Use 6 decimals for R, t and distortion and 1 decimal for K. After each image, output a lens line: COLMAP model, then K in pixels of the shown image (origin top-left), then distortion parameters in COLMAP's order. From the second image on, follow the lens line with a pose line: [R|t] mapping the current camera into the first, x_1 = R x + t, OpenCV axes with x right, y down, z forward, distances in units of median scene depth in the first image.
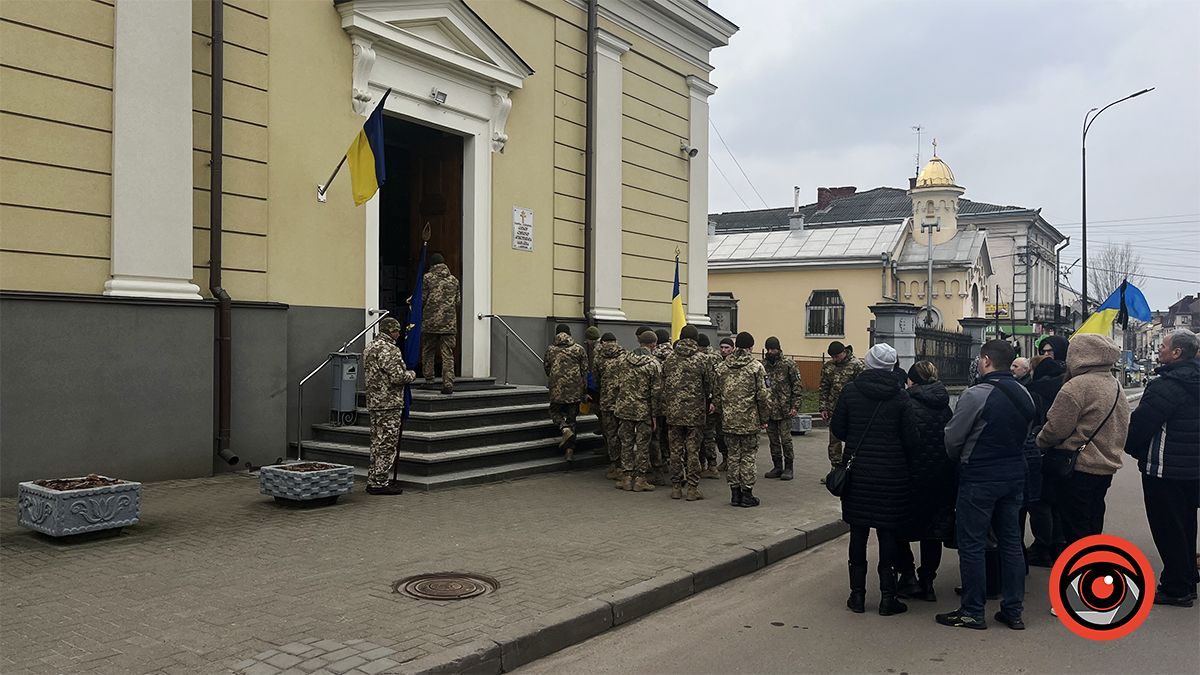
lens RADIAL K [[898.4, 0, 588.4], [0, 898.4, 347.8], [0, 0, 1]] dist [0.052065, -0.072822]
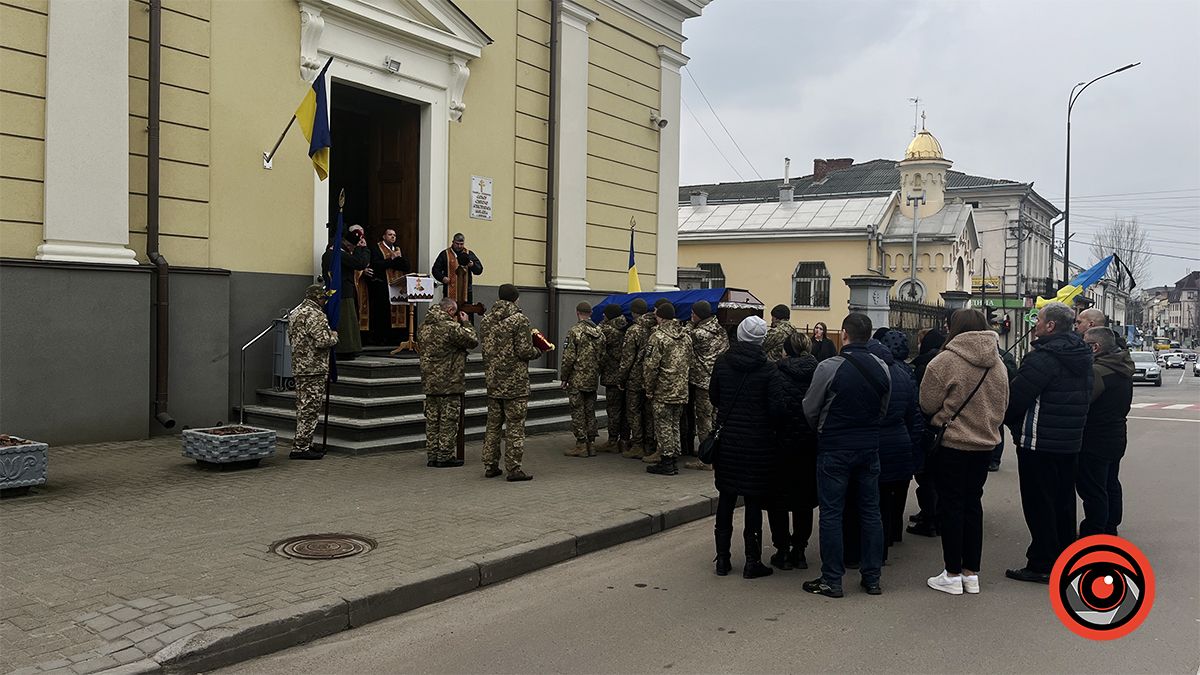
lens RADIAL K [[897.5, 0, 600.0], [0, 897.5, 337.5], [0, 0, 1]] dist [0.057316, -0.077795]
pose [[0.999932, 0.011546, 0.001712, 0.055238], [-0.011583, 0.999664, 0.023196, -0.000859], [-0.001443, -0.023215, 0.999729, -0.009877]]
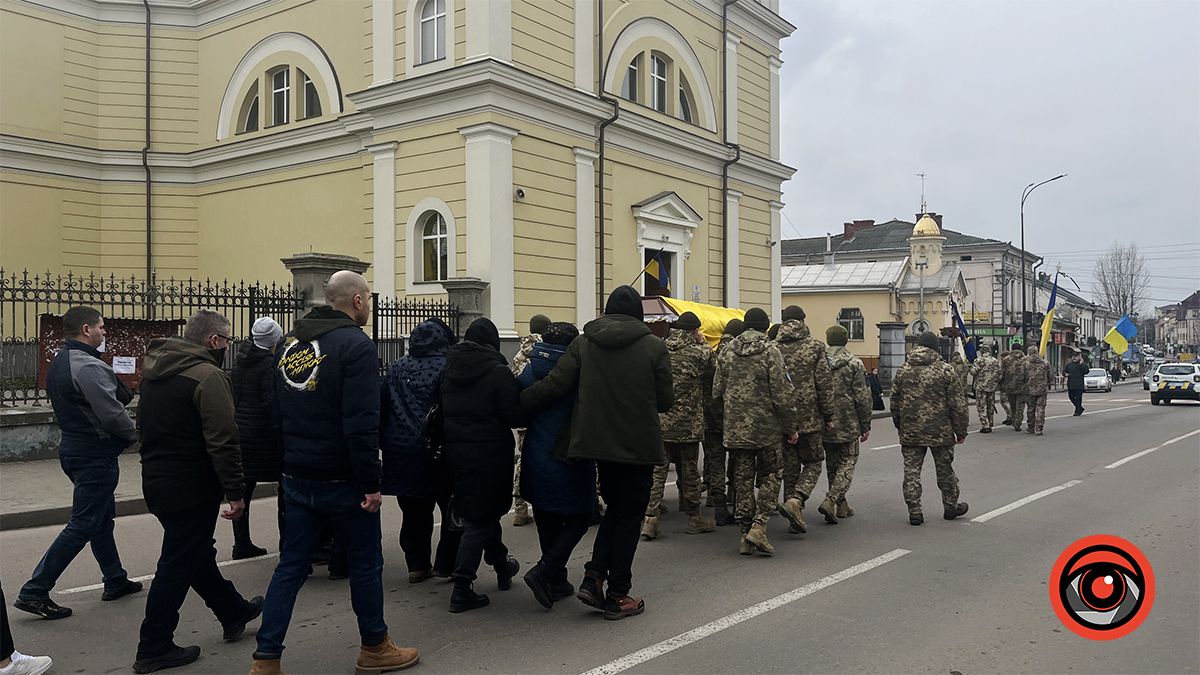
lens RADIAL K [[898.4, 0, 588.4], [0, 898.4, 347.8], [0, 0, 1]] dist [0.052065, -0.072822]
pose [[0.999444, -0.014770, -0.029904, -0.239478], [0.014784, 0.999891, 0.000262, -0.015578], [0.029897, -0.000704, 0.999553, -0.959253]]
